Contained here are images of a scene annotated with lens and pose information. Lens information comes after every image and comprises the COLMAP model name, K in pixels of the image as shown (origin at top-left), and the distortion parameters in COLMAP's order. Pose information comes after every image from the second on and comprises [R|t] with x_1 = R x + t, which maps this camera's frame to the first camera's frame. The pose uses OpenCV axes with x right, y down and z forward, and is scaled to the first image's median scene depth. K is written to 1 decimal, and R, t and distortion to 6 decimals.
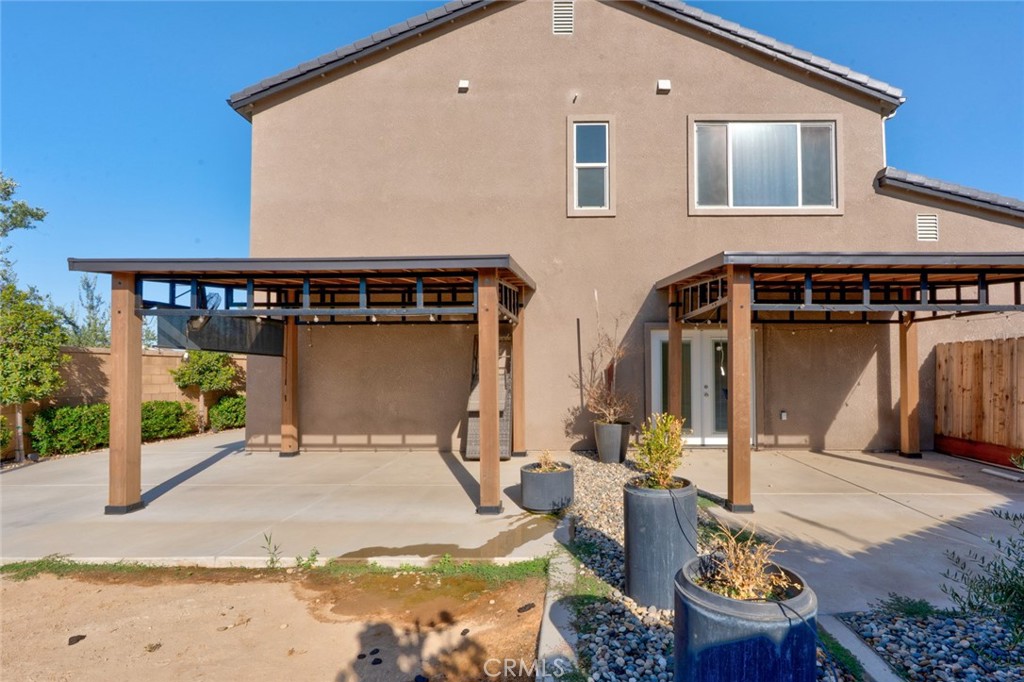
lens RADIAL K [[485.8, 0, 570.8], [0, 485.8, 364.9], [0, 0, 1]] dist [-0.000368, 0.000143]
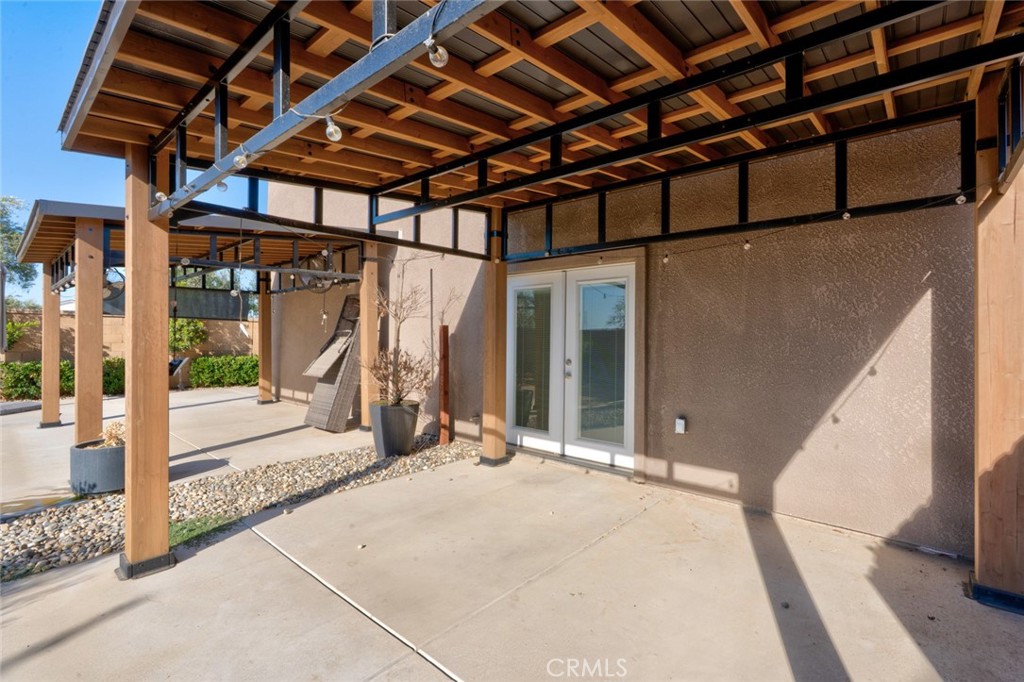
lens RADIAL K [[461.2, 0, 515.5], [0, 461.2, 338.3], [0, 0, 1]] dist [-0.002420, -0.000031]
pose [[0.760655, 0.010590, -0.649070, 0.602828], [-0.004478, 0.999929, 0.011066, 0.008309], [0.649140, -0.005511, 0.760649, 0.506522]]
